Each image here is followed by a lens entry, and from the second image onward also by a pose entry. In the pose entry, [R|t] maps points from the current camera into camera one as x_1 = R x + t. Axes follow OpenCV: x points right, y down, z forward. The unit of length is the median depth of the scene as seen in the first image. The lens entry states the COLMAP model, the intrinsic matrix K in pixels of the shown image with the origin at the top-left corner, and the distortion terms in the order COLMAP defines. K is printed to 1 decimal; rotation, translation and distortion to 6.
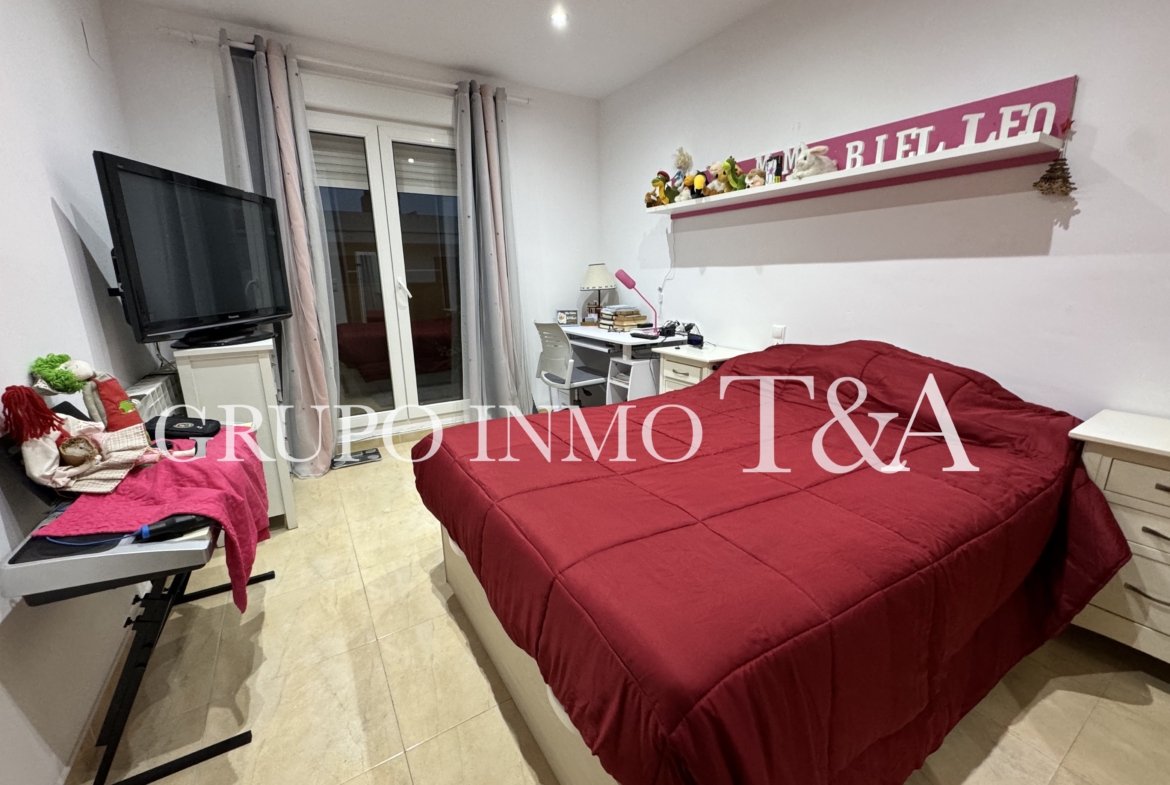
lens RADIAL K [[468.8, 0, 578.2], [0, 468.8, 386.6], [0, 0, 1]] dist [-0.002587, -0.000492]
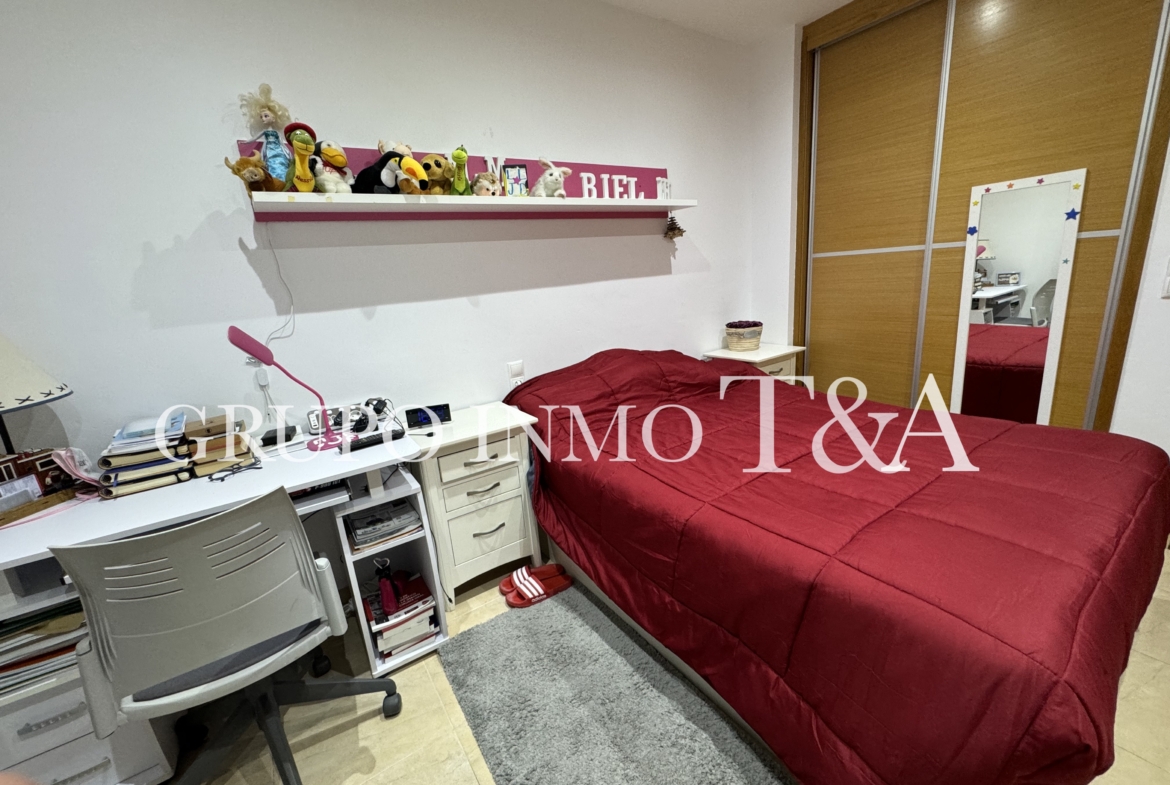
lens RADIAL K [[468.8, 0, 585.3], [0, 468.8, 391.8], [0, 0, 1]] dist [-0.002587, -0.000492]
pose [[-0.059795, -0.228175, 0.971782, -0.556133], [0.310456, 0.920992, 0.235352, -0.310771], [-0.948705, 0.315769, 0.015767, 1.127252]]
